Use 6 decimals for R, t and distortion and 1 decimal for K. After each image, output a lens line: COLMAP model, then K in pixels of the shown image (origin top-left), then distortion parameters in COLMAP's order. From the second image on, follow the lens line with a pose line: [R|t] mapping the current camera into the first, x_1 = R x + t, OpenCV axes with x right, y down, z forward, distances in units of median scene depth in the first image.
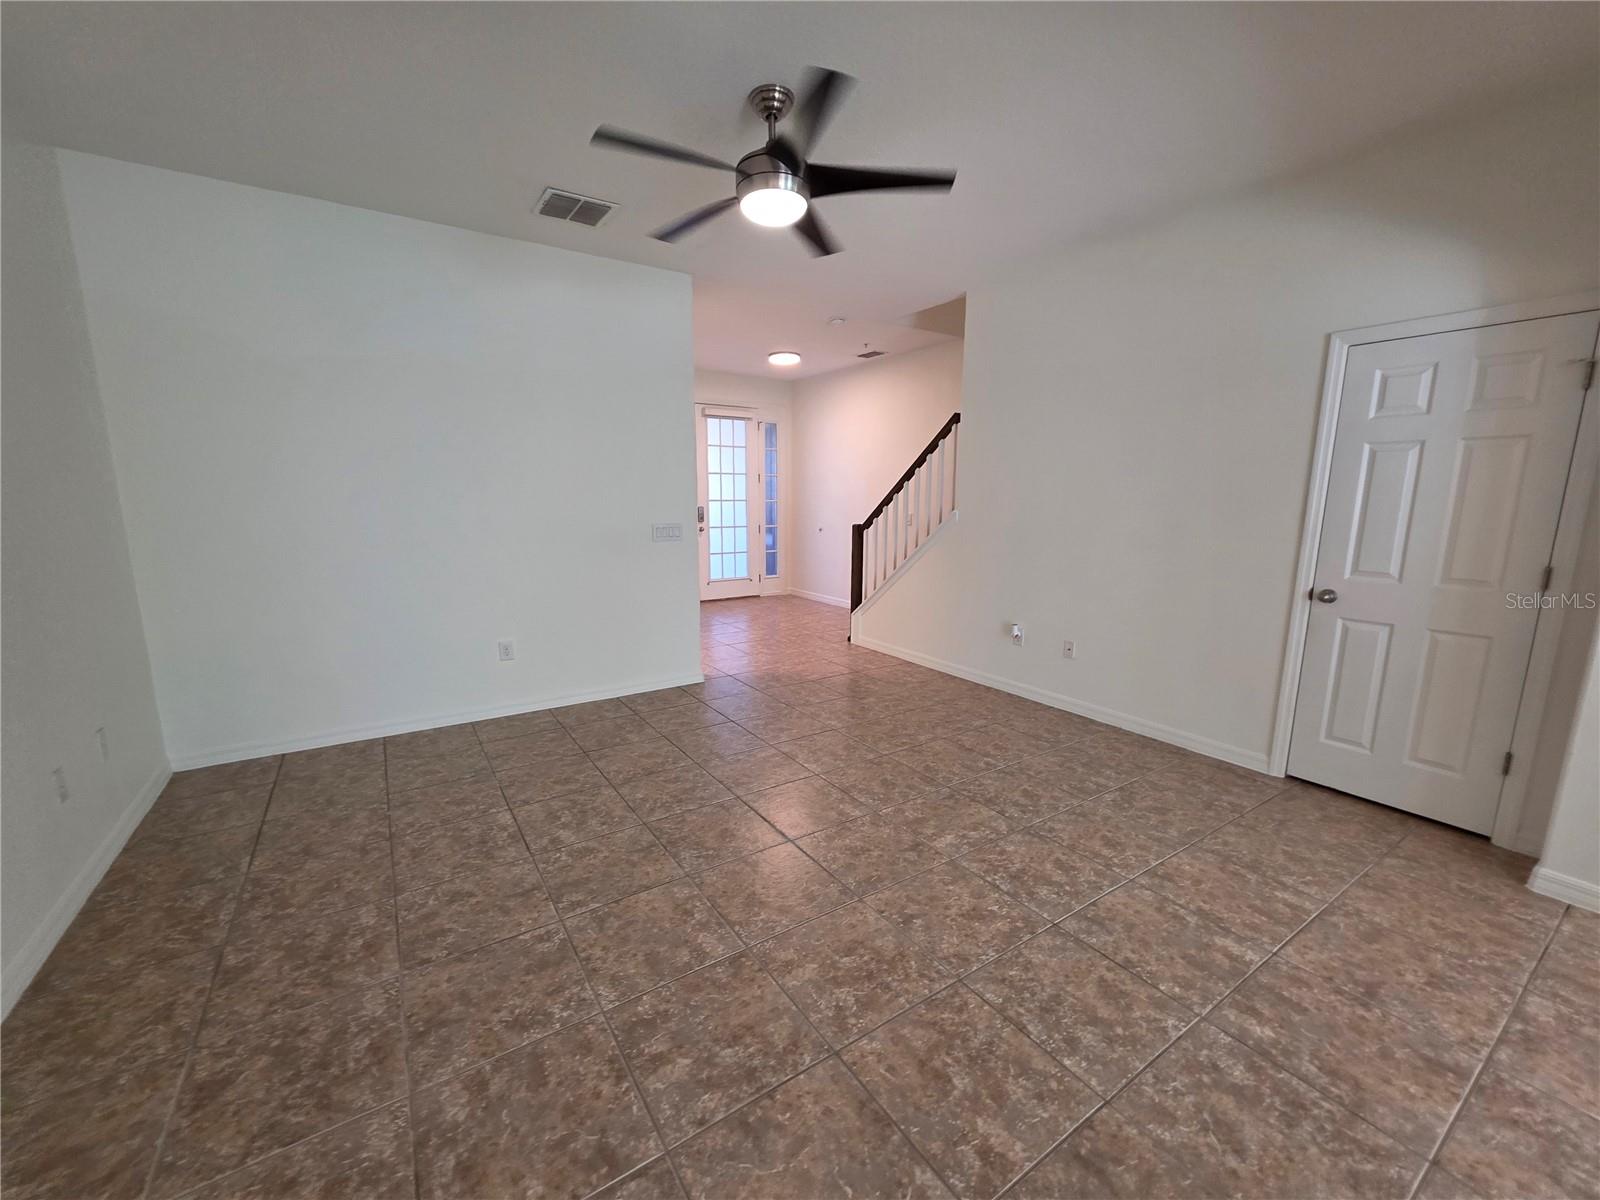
lens RADIAL K [[642.5, 0, 795.3], [0, 642.5, 606.6], [0, 0, 1]] dist [0.000415, 0.000246]
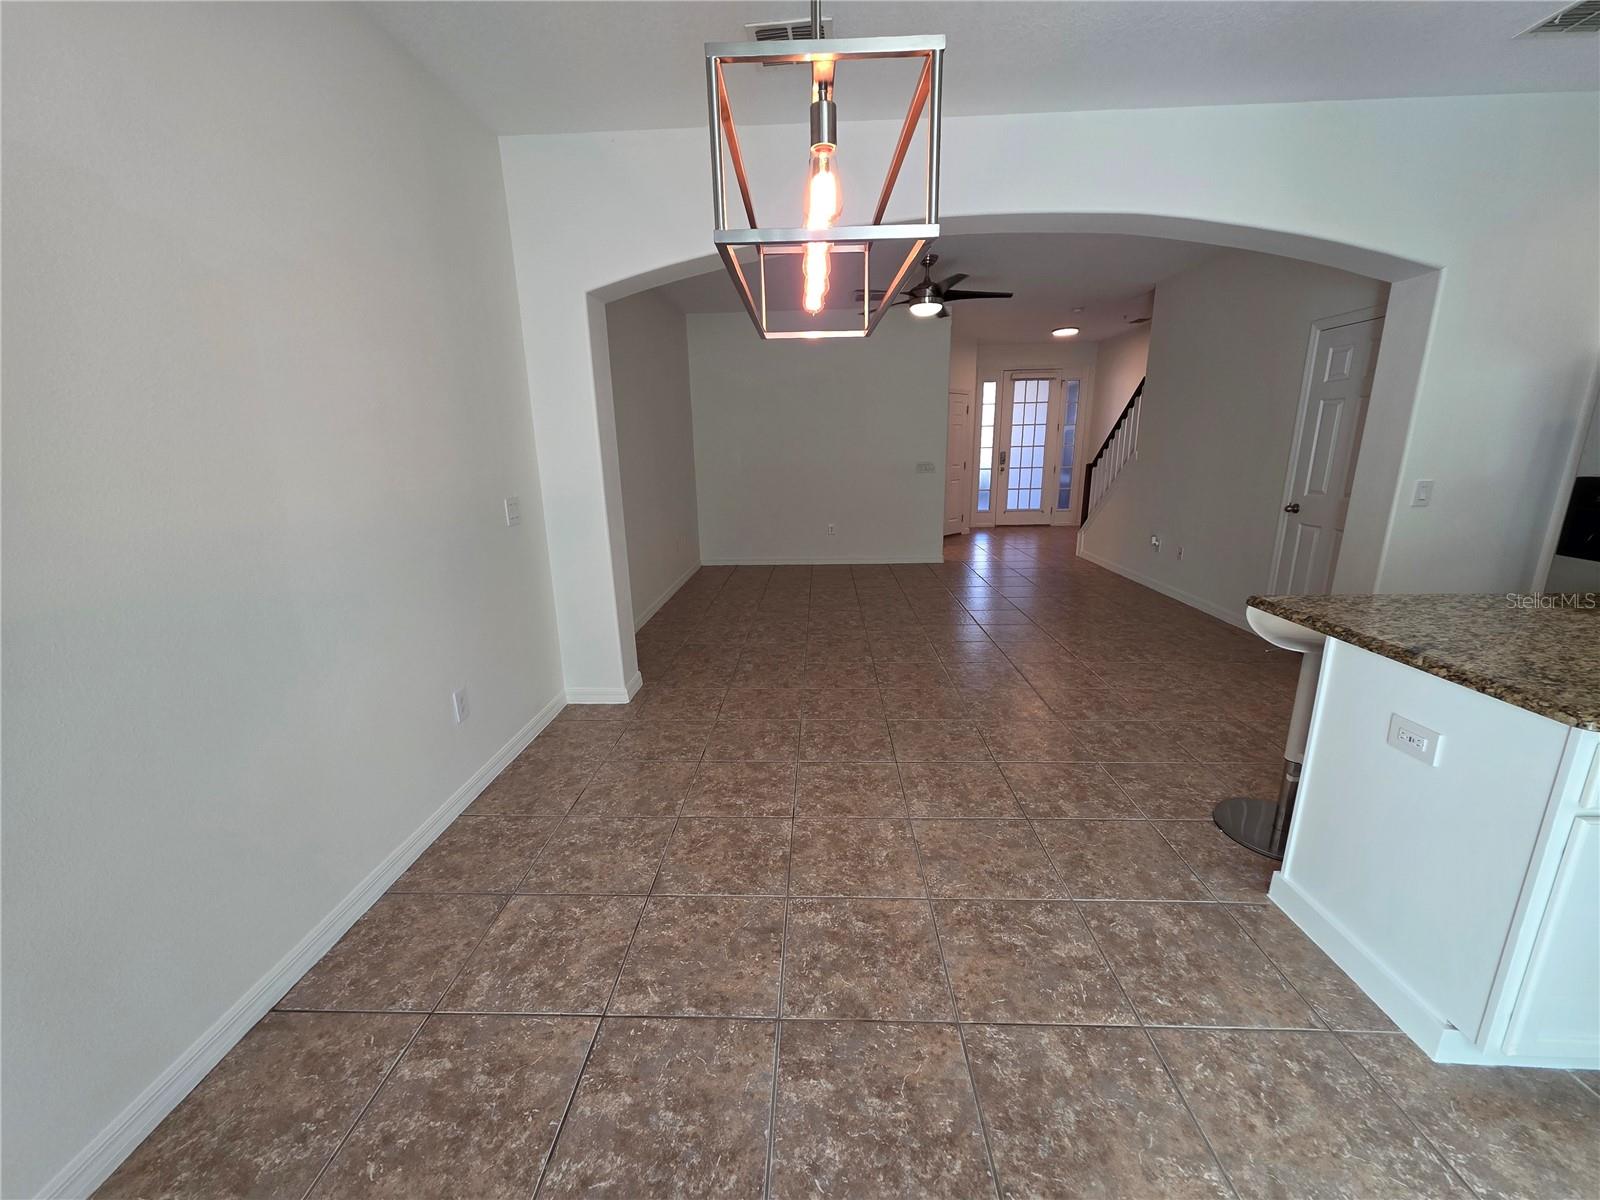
lens RADIAL K [[640.0, 0, 796.3], [0, 640.0, 606.8], [0, 0, 1]] dist [0.001968, 0.000485]
pose [[0.813421, 0.124365, -0.568225, 0.850908], [-0.078328, 0.991398, 0.104856, 0.155492], [0.576377, -0.040784, 0.816165, -0.920671]]
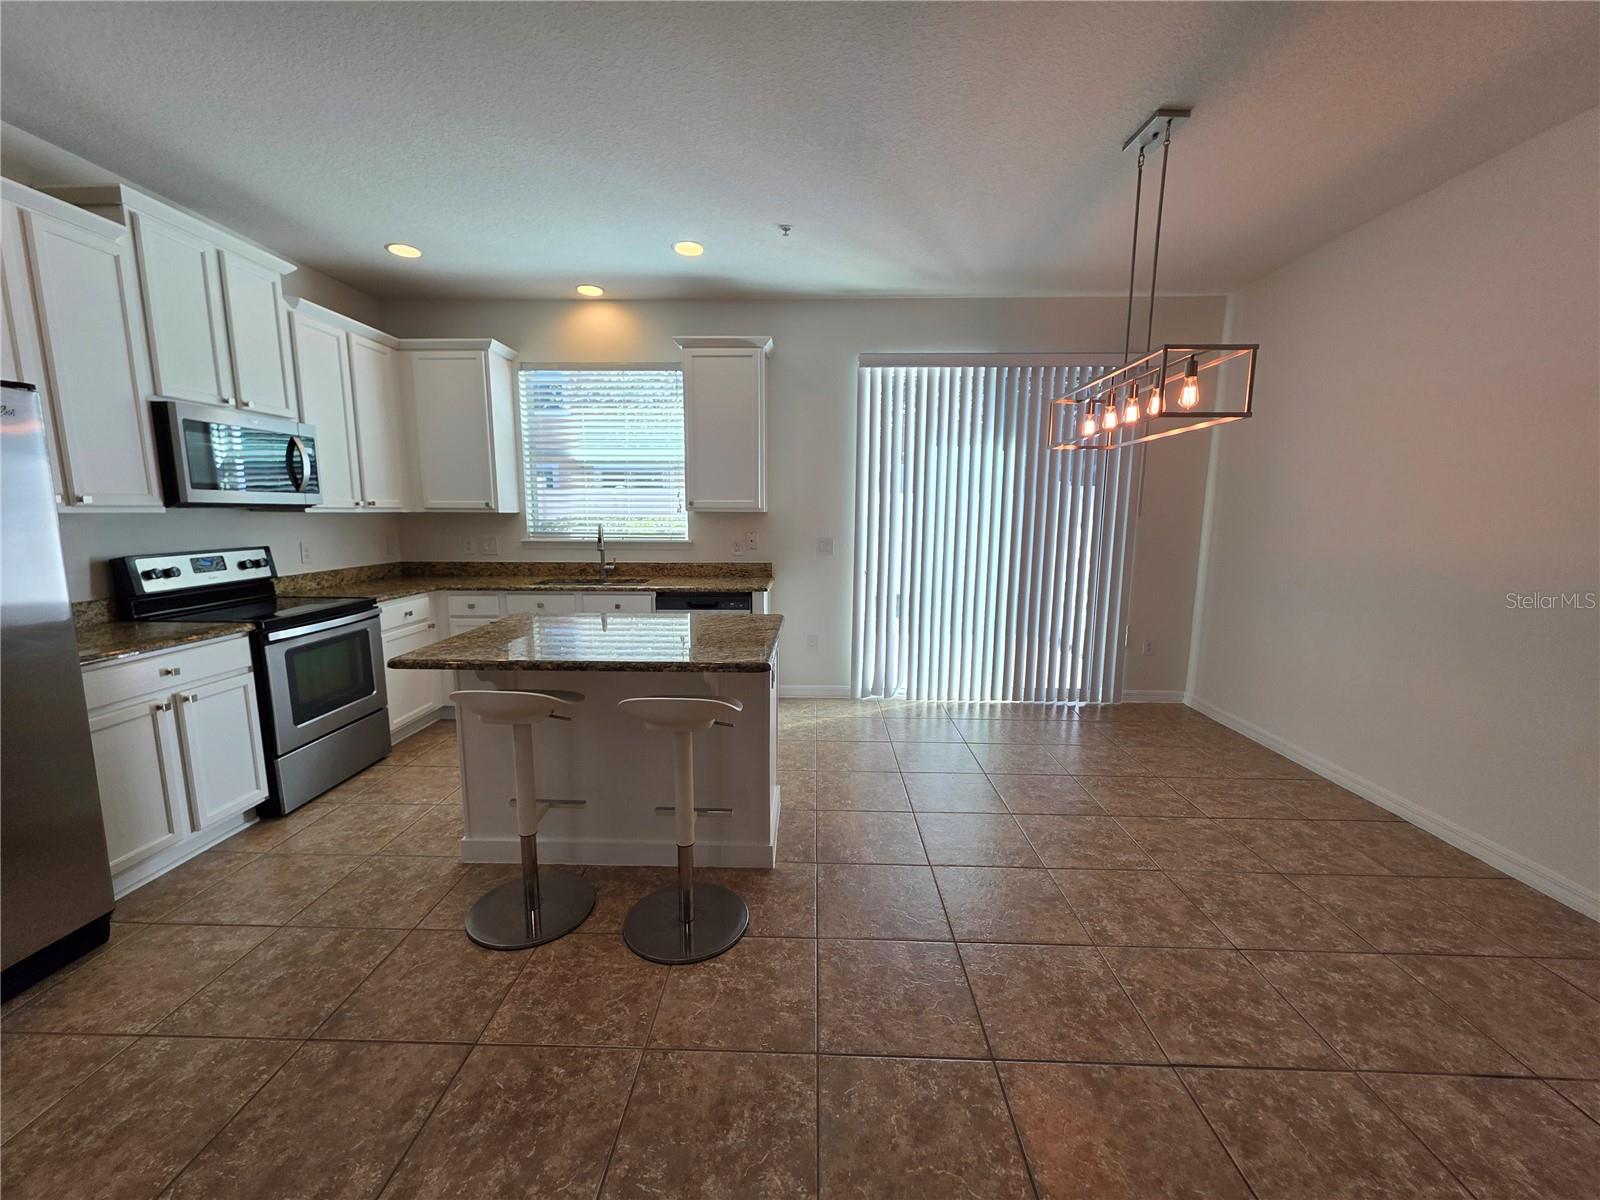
lens RADIAL K [[640.0, 0, 796.3], [0, 640.0, 606.8], [0, 0, 1]] dist [0.001968, 0.000485]
pose [[-0.816974, -0.096737, 0.568503, 0.392487], [0.090628, 0.952041, 0.292239, -0.106659], [-0.569508, 0.290274, -0.769026, 0.594553]]
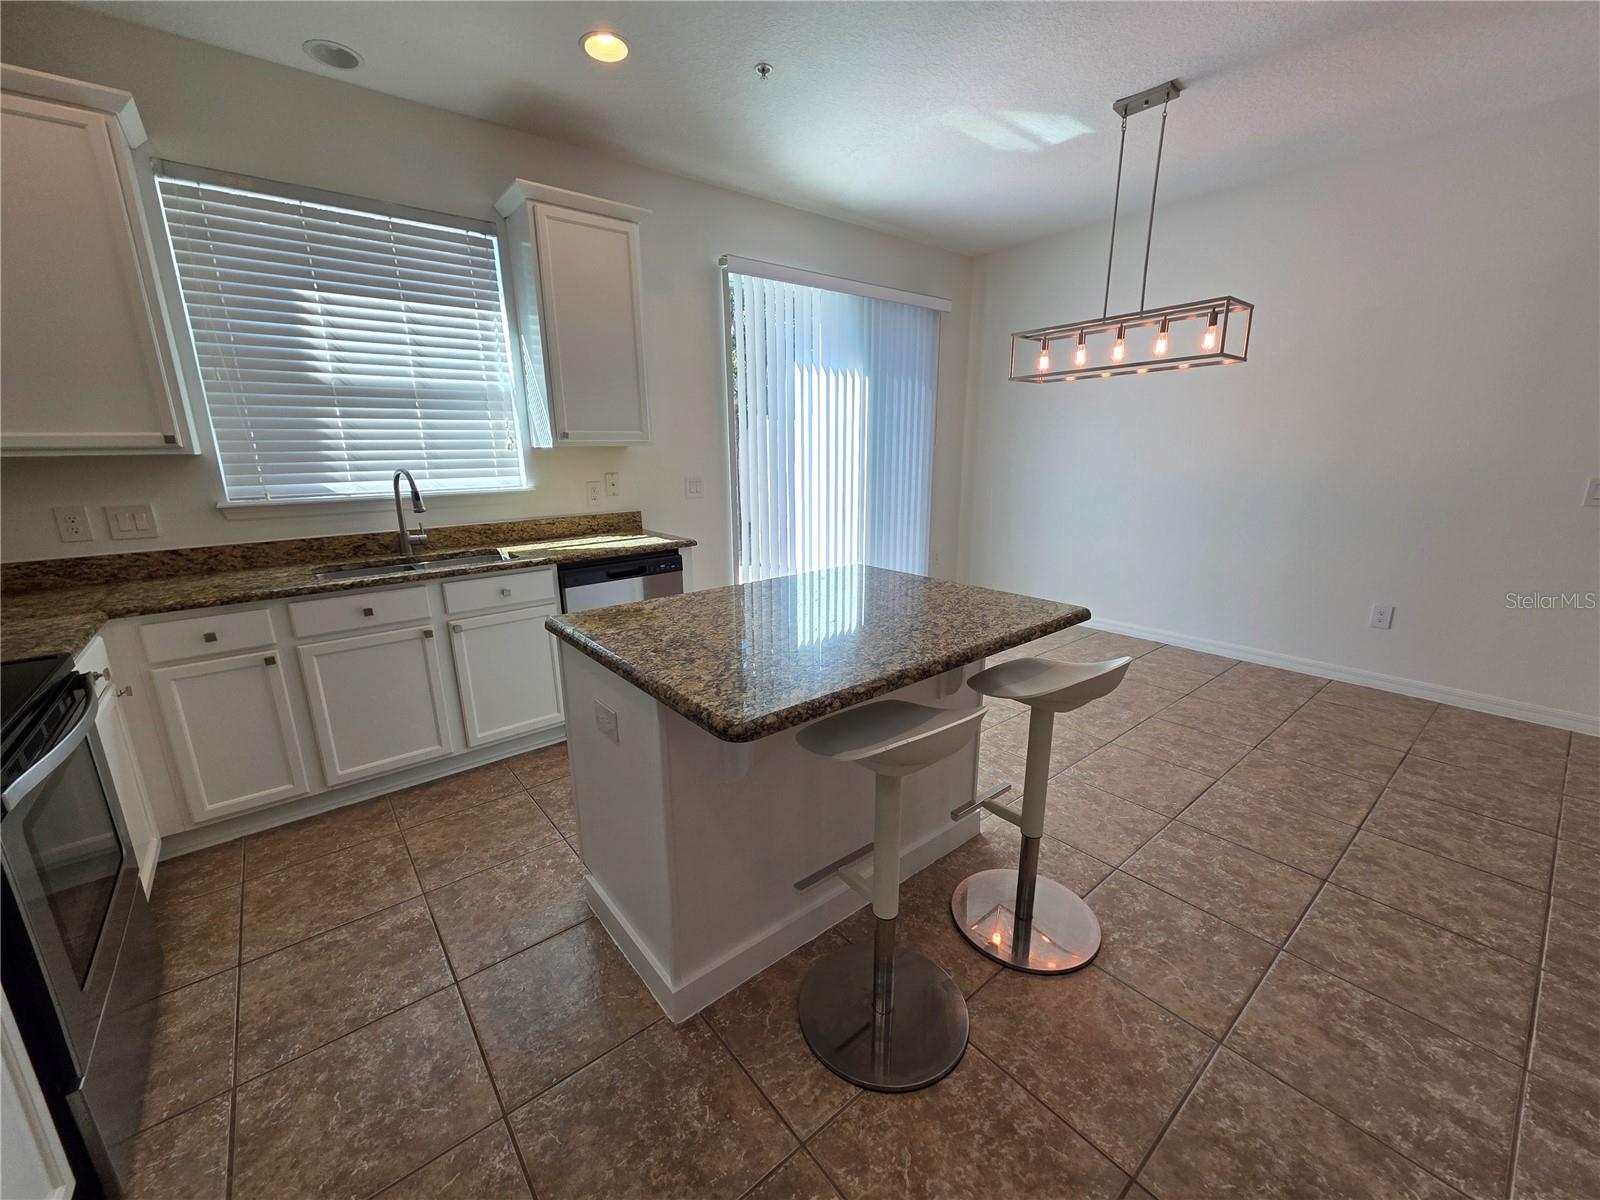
lens RADIAL K [[634.8, 0, 794.2], [0, 634.8, 607.9], [0, 0, 1]] dist [0.001167, 0.000409]
pose [[-0.995307, 0.028638, -0.092437, 1.238433], [-0.011900, 0.911741, 0.410594, -0.099686], [0.096037, 0.409767, -0.907121, 0.636452]]
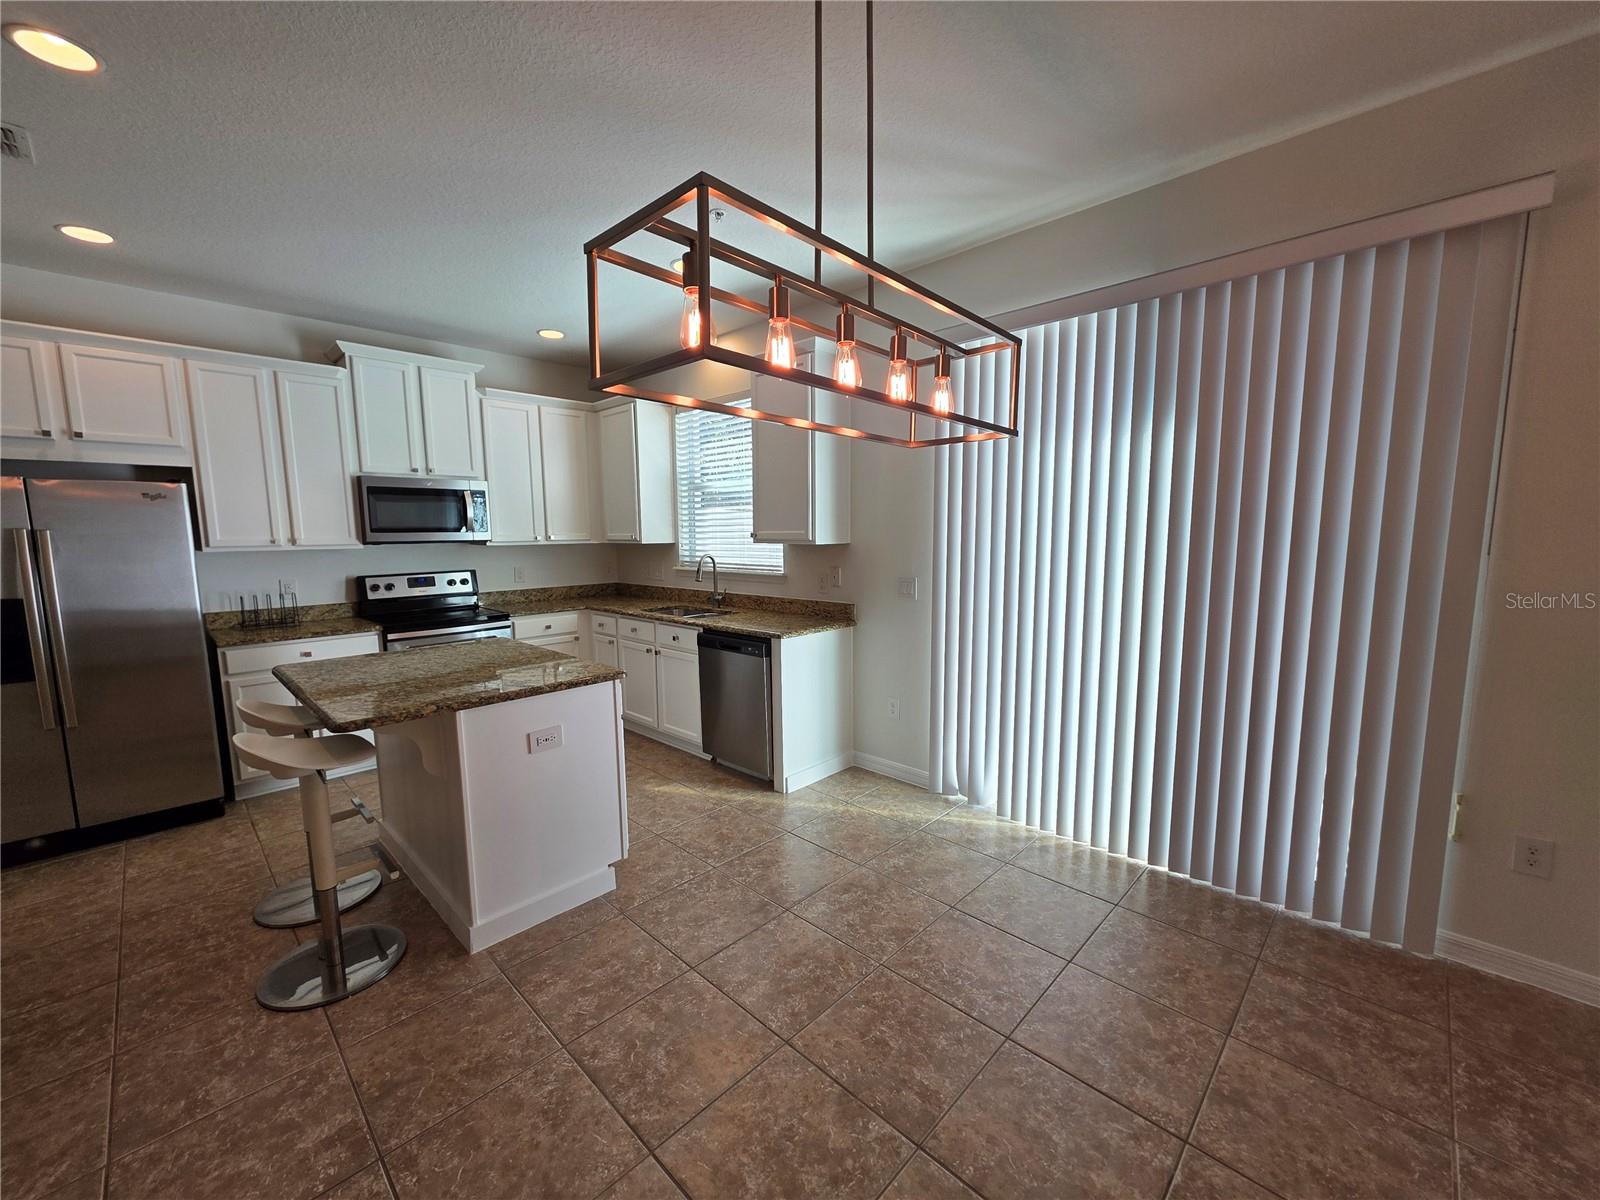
lens RADIAL K [[640.0, 0, 796.3], [0, 640.0, 606.8], [0, 0, 1]] dist [0.001968, 0.000485]
pose [[-0.210435, -0.122513, 0.969901, 0.073891], [0.178256, 0.970676, 0.161286, 0.030517], [-0.961219, 0.206831, -0.182425, -0.343893]]
